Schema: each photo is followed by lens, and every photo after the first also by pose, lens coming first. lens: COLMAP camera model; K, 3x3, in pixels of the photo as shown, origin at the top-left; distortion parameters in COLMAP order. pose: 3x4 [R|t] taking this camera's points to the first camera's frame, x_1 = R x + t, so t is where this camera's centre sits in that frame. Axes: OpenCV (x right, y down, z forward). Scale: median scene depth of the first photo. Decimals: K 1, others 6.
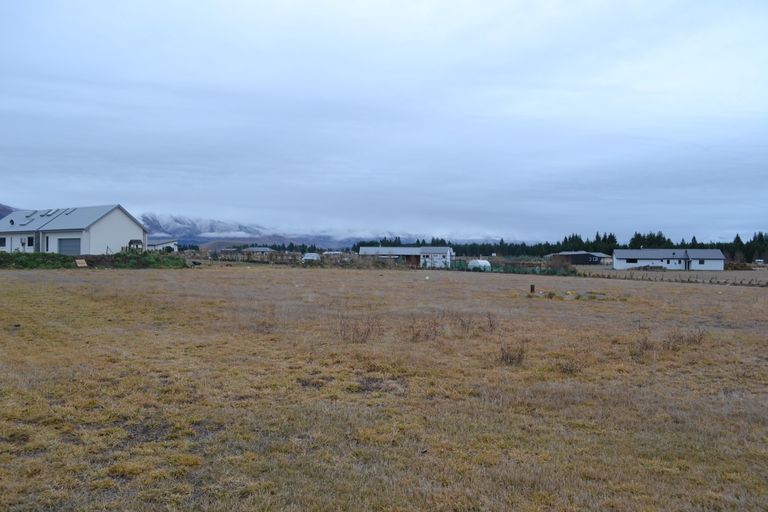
lens RADIAL K [[591.5, 0, 384.3], [0, 591.5, 253.1], [0, 0, 1]] dist [-0.024135, -0.005304]
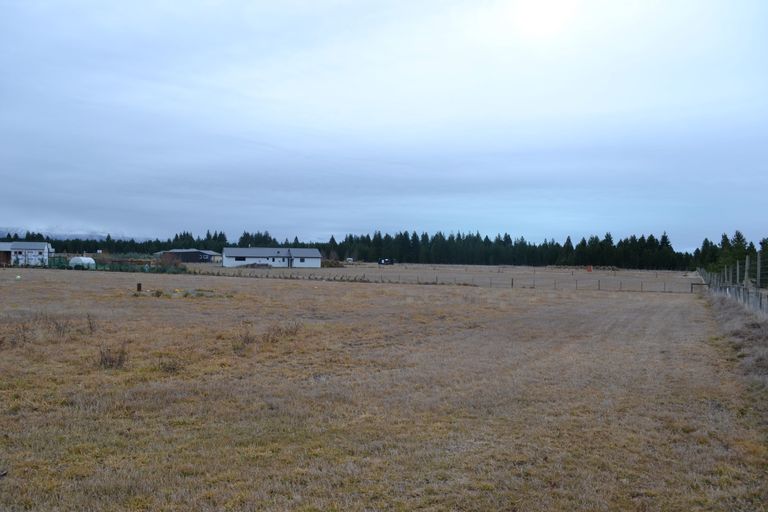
lens RADIAL K [[591.5, 0, 384.3], [0, 591.5, 257.9], [0, 0, 1]] dist [-0.024135, -0.005304]
pose [[0.863927, 0.004943, 0.503592, 0.118778], [-0.010586, 0.999909, 0.008348, 0.000098], [-0.503505, -0.012543, 0.863901, -0.033246]]
